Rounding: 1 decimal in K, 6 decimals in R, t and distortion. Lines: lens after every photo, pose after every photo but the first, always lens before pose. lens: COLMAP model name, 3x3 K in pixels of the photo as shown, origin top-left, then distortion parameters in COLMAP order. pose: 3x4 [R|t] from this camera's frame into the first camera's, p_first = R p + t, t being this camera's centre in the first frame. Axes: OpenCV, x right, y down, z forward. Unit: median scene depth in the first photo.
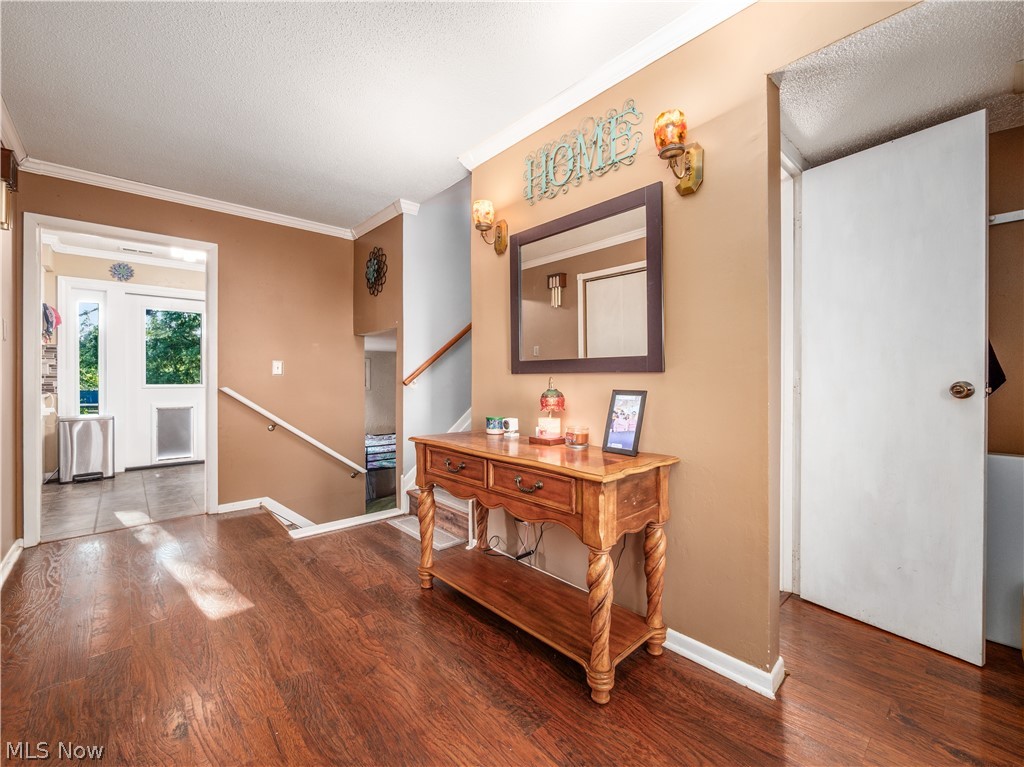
lens RADIAL K [[437.5, 0, 521.3], [0, 437.5, 380.6], [0, 0, 1]] dist [-0.008012, 0.001631]
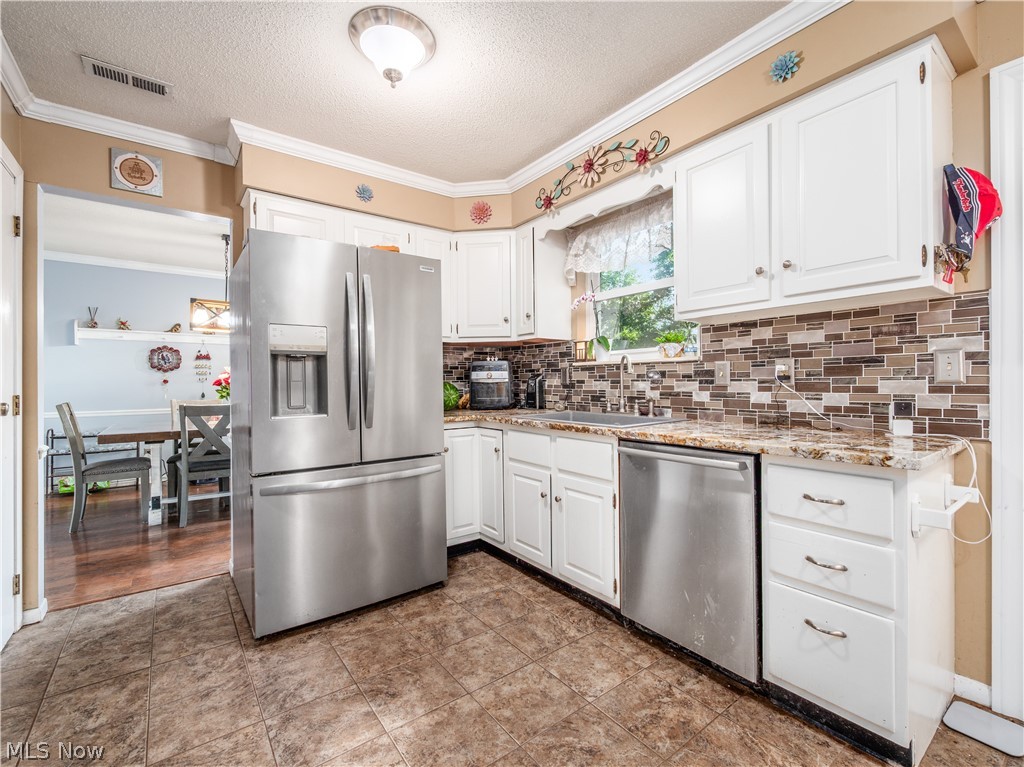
lens RADIAL K [[460.3, 0, 509.3], [0, 460.3, 380.0], [0, 0, 1]] dist [0.003457, -0.001141]
pose [[-0.101723, -0.005951, -0.994795, -0.720636], [-0.004502, 0.999975, -0.005522, -0.012862], [0.994803, 0.003917, -0.101748, 0.707911]]
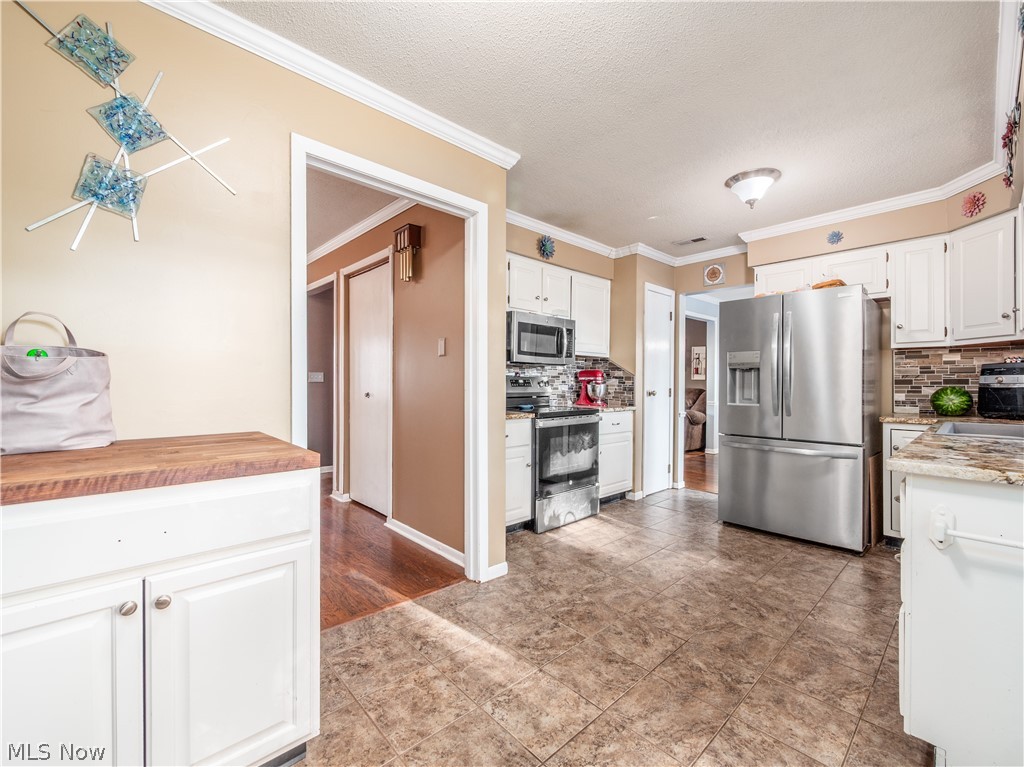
lens RADIAL K [[437.5, 0, 517.4], [0, 437.5, 369.2], [0, 0, 1]] dist [-0.008012, 0.001631]
pose [[-0.999949, -0.009696, -0.002947, -0.767481], [-0.009645, 0.999813, -0.016761, -0.022108], [0.003109, -0.016732, -0.999855, 1.206024]]
